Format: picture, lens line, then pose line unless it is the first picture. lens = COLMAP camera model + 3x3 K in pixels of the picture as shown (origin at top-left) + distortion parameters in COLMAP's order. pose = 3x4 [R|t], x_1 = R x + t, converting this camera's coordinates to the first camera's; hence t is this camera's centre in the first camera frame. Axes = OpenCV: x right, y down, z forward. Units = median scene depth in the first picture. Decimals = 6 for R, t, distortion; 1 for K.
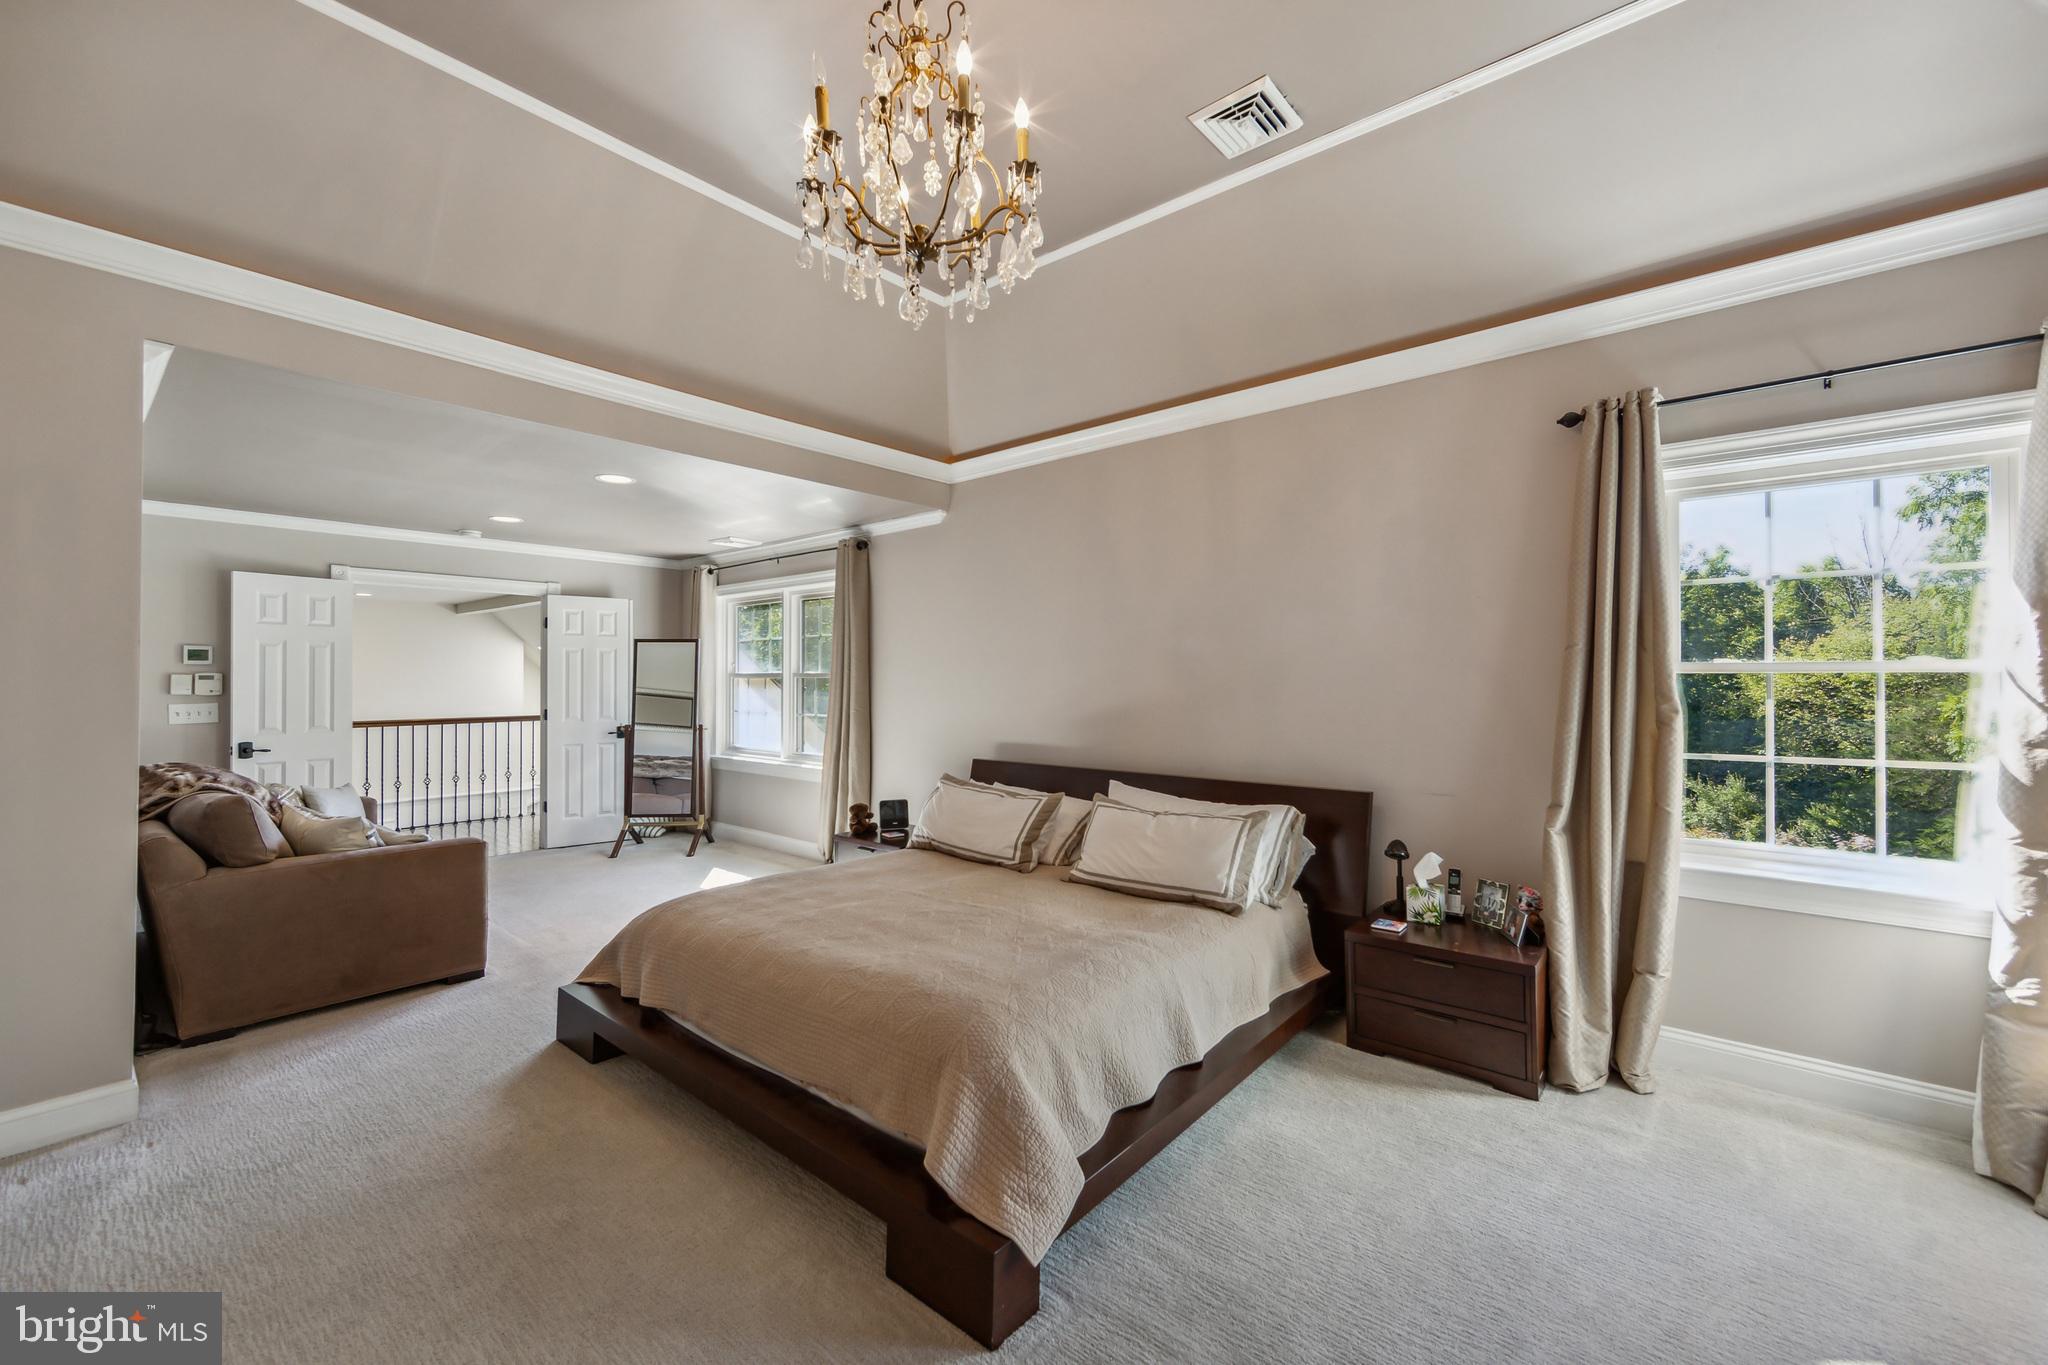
lens RADIAL K [[805.8, 0, 1024.0], [0, 805.8, 680.5], [0, 0, 1]] dist [0.003575, 0.000439]
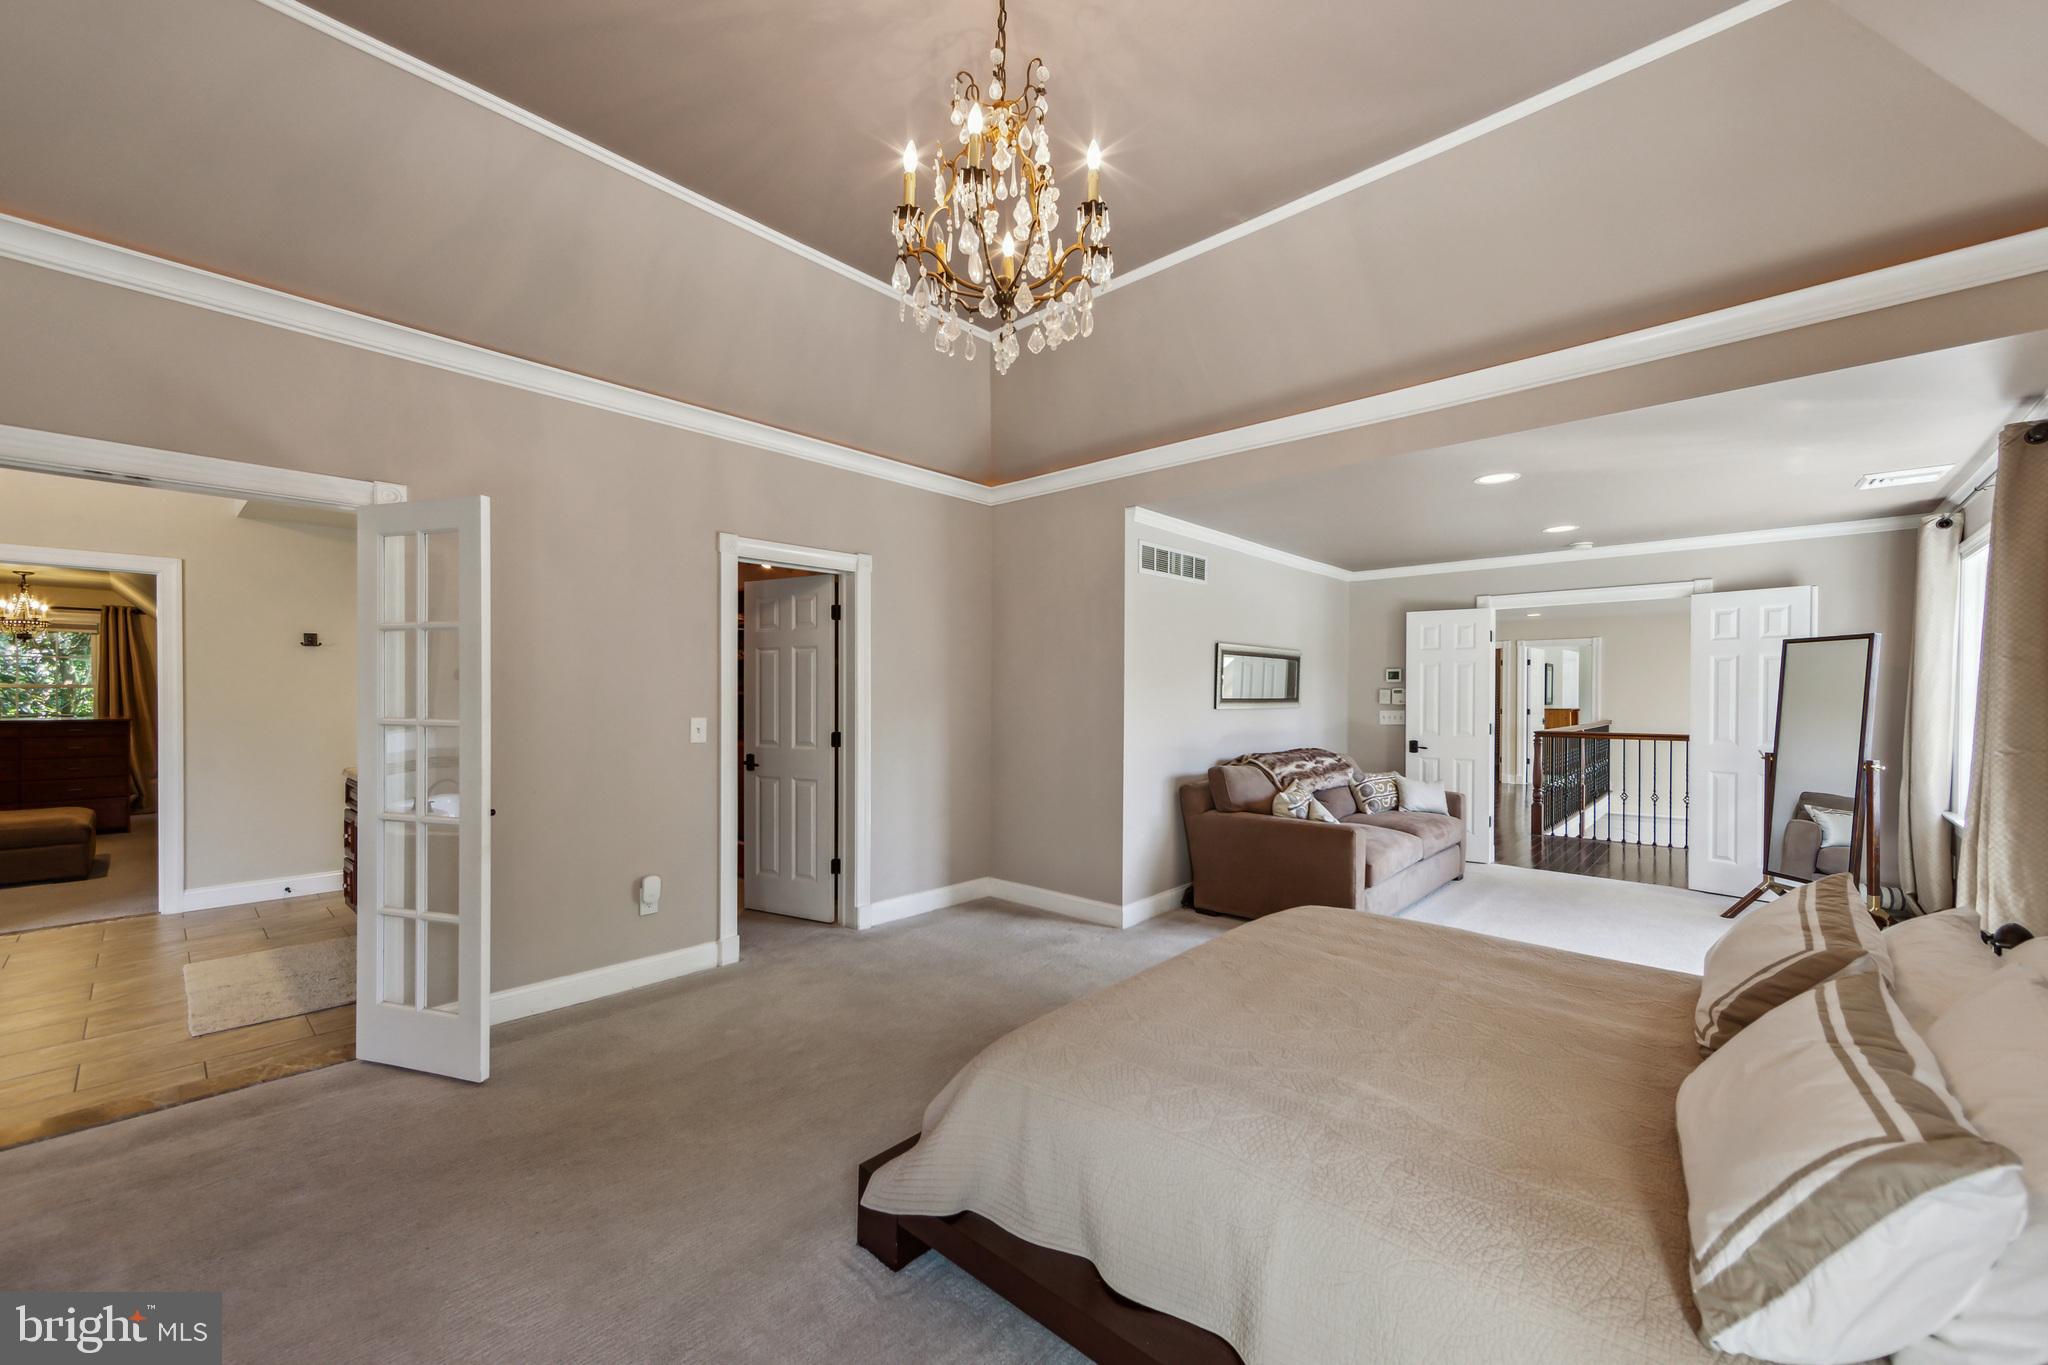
lens RADIAL K [[805.8, 0, 1030.5], [0, 805.8, 692.1], [0, 0, 1]] dist [0.003575, 0.000439]
pose [[-0.036738, -0.002360, -0.999322, 0.377977], [-0.003032, 0.999993, -0.002251, 0.001712], [0.999320, 0.002947, -0.036745, 0.421354]]
